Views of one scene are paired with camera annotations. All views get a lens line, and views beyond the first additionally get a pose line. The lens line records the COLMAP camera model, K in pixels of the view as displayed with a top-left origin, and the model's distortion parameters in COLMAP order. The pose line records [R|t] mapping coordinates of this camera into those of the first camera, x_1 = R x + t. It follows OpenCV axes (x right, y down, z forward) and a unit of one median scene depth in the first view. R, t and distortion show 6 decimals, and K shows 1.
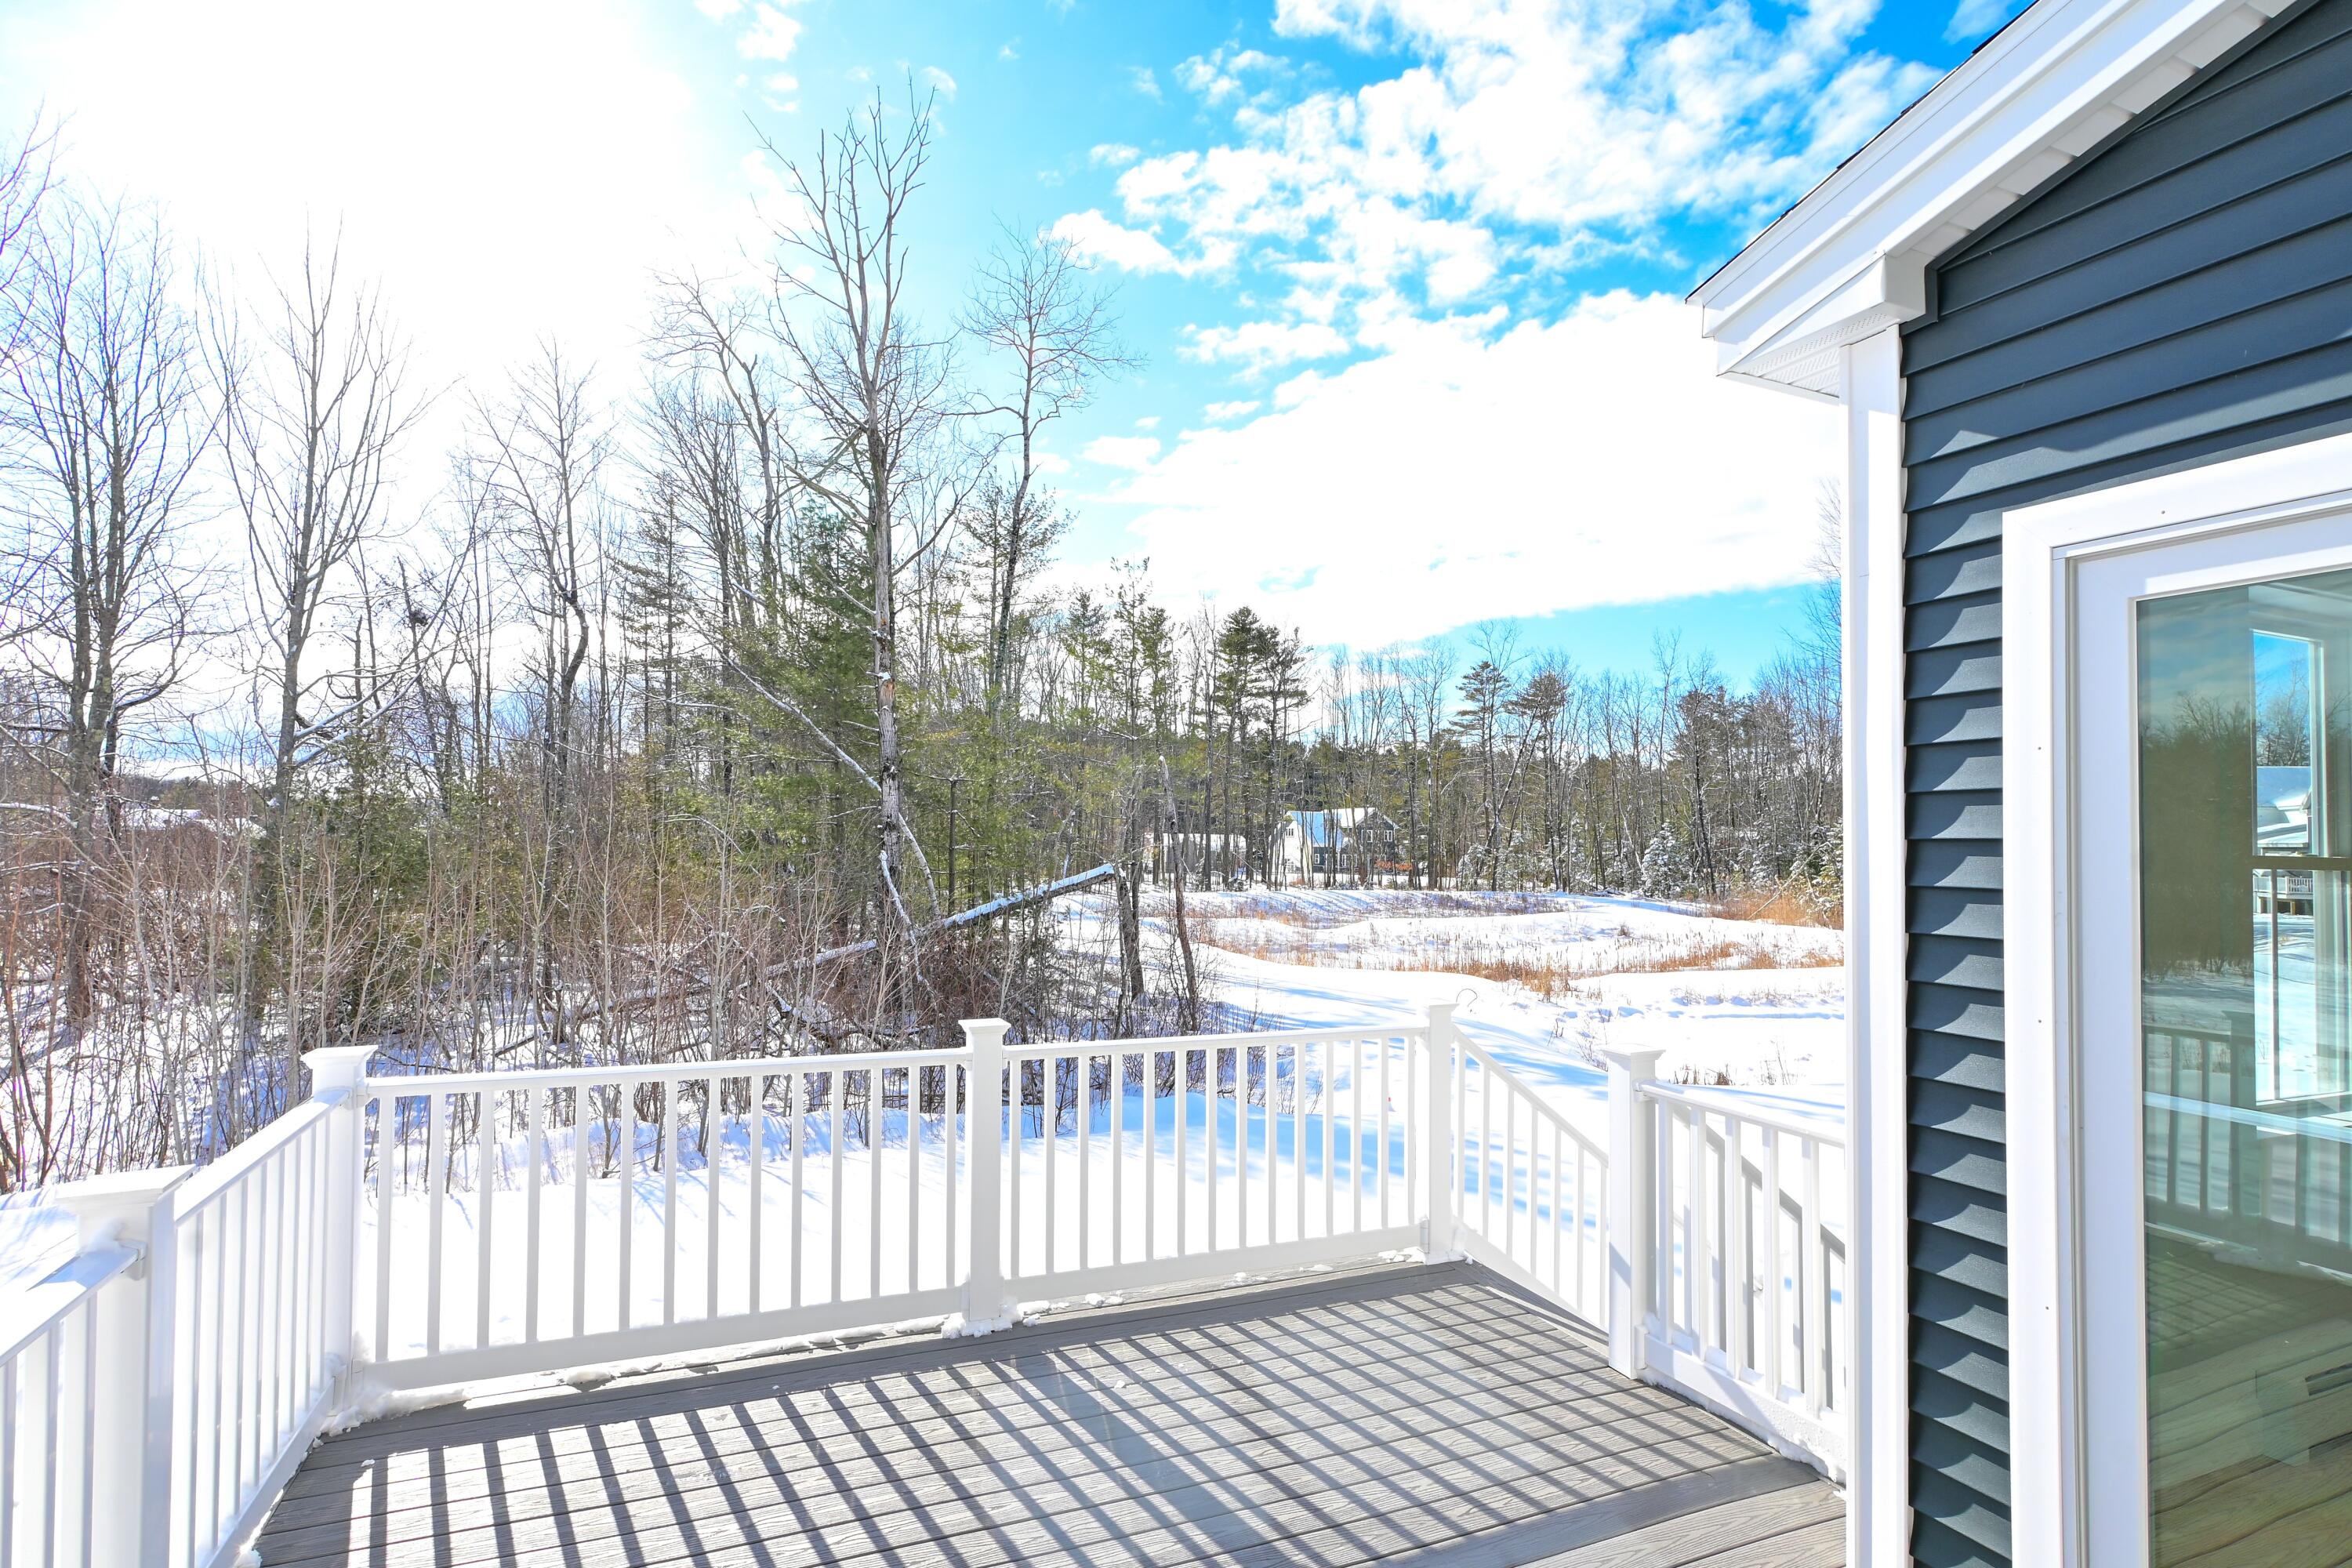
lens RADIAL K [[1172.7, 0, 1176.0], [0, 1172.7, 784.0], [0, 0, 1]] dist [0.003563, 0.000697]
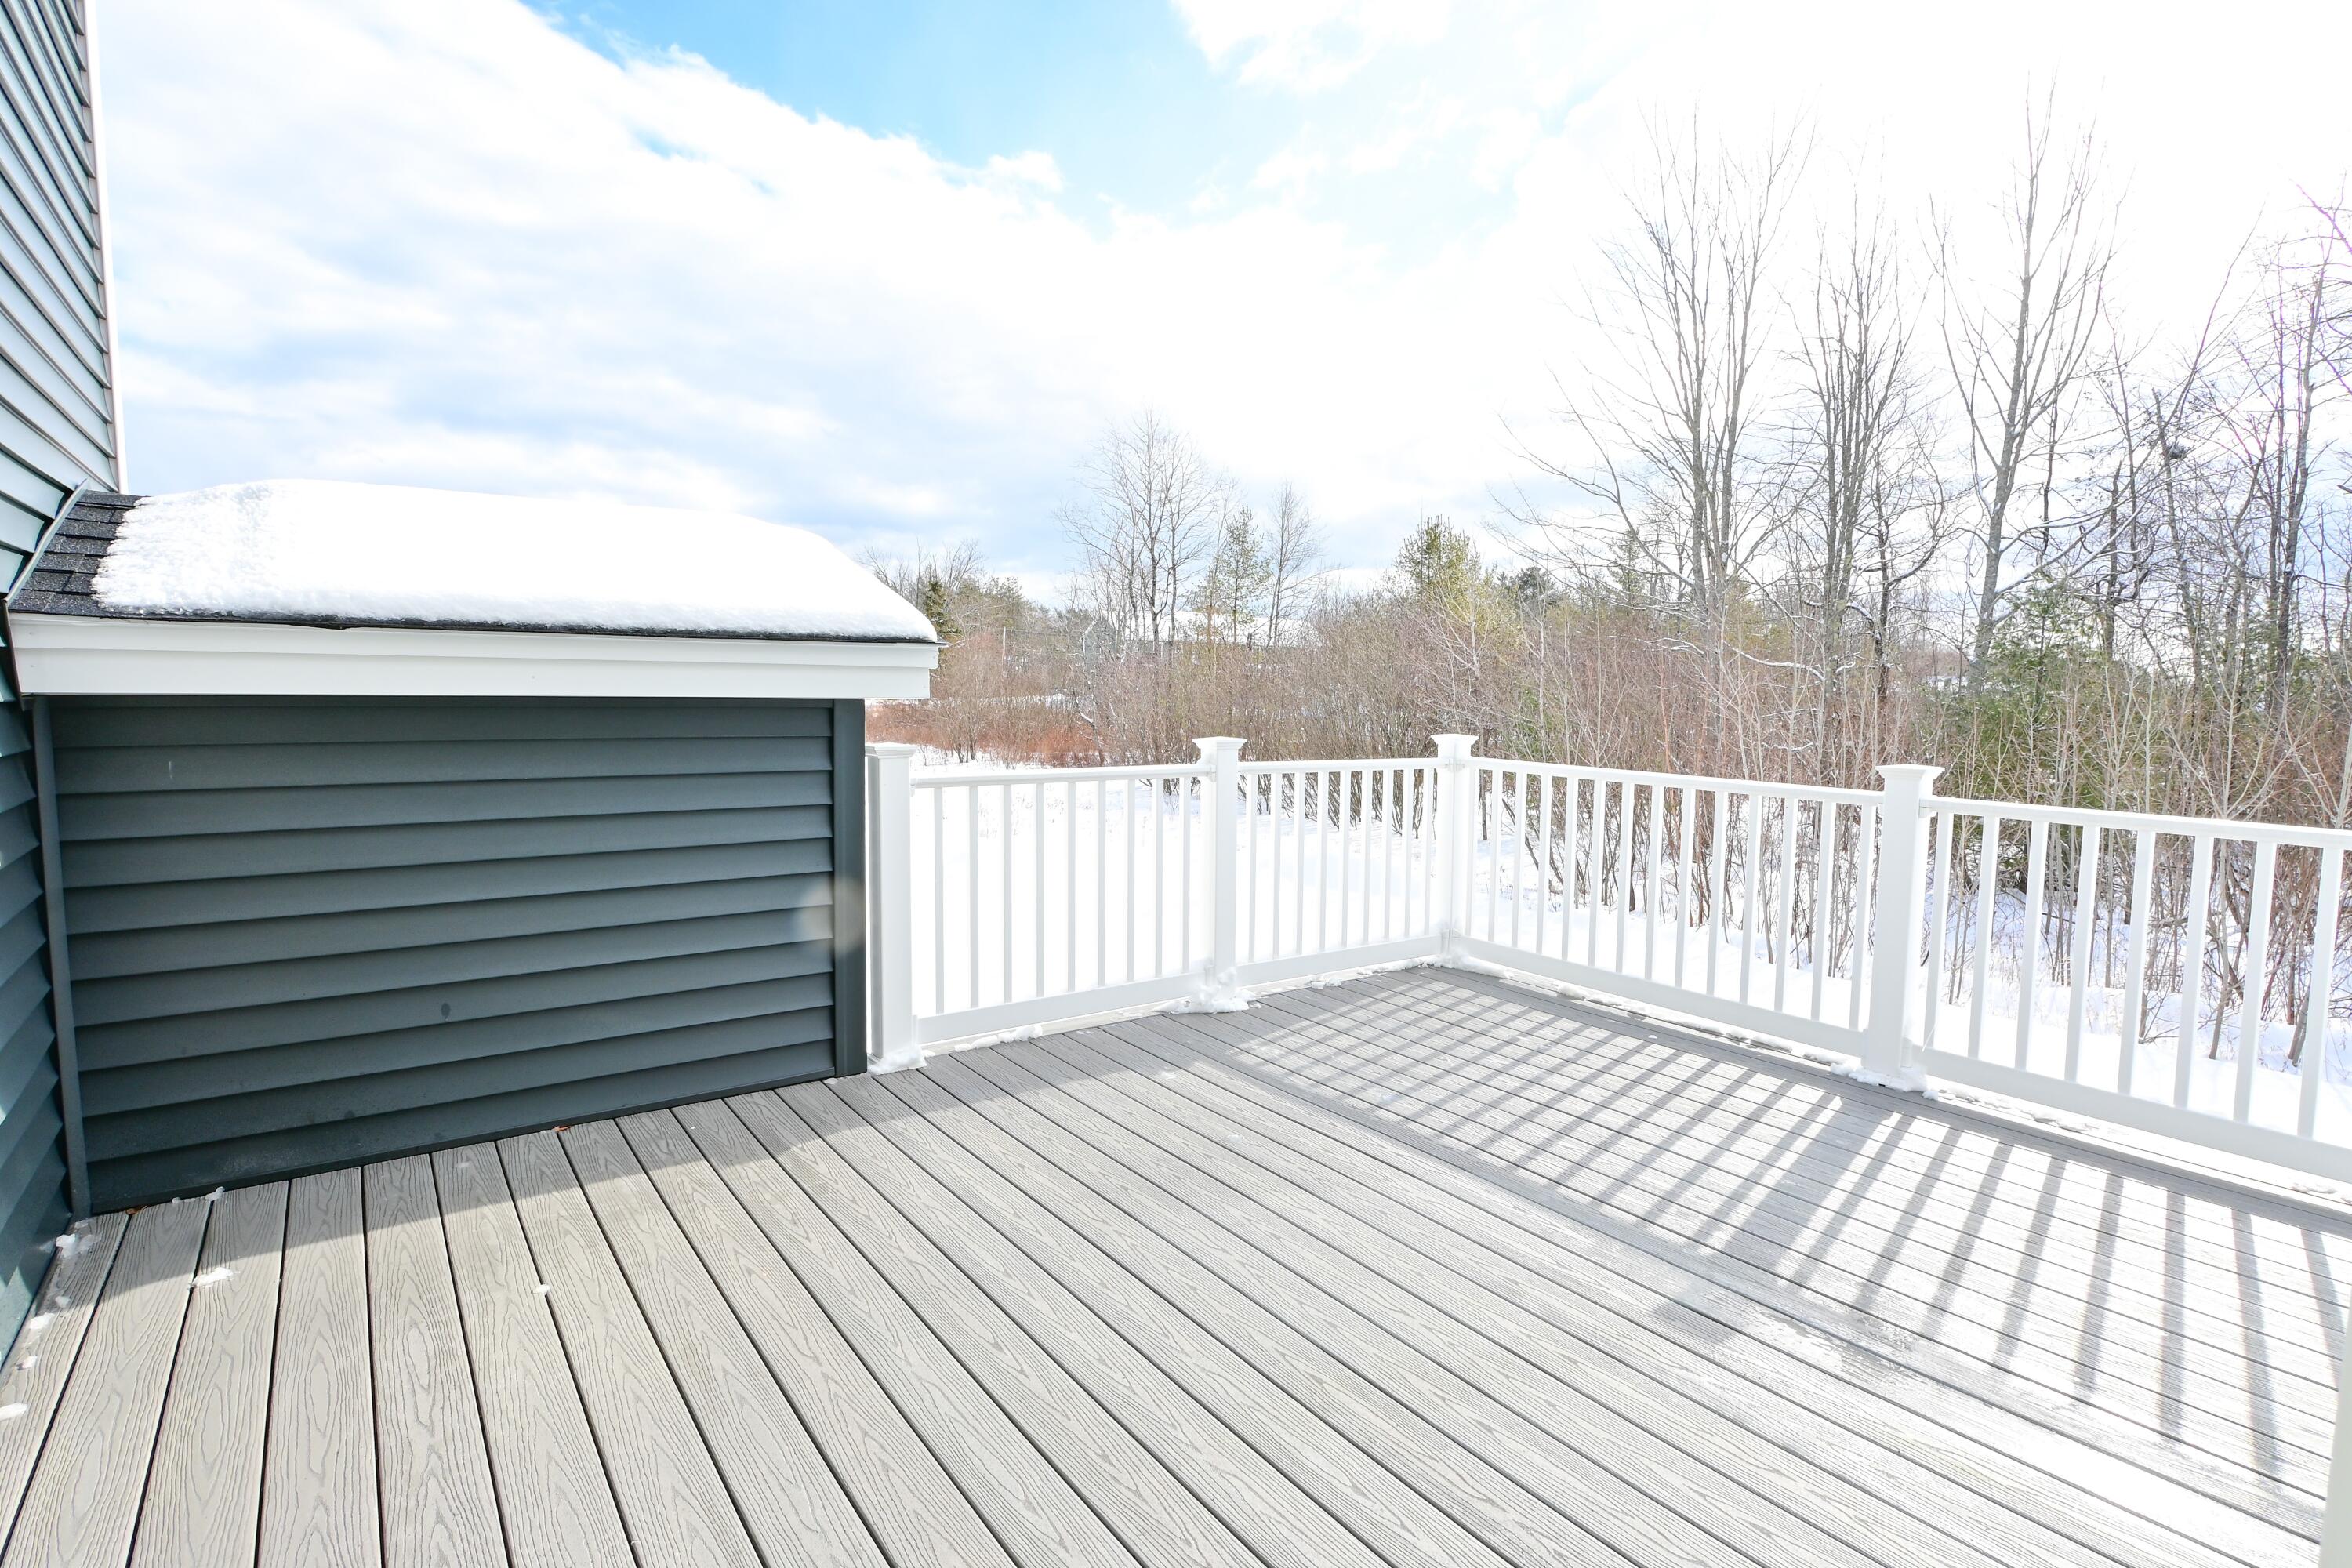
lens RADIAL K [[1172.7, 0, 1176.0], [0, 1172.7, 784.0], [0, 0, 1]] dist [0.003563, 0.000697]
pose [[0.251876, 0.080985, -0.964365, 0.624455], [0.024707, 0.995630, 0.090063, 0.128197], [0.967444, -0.046511, 0.248774, 0.228016]]
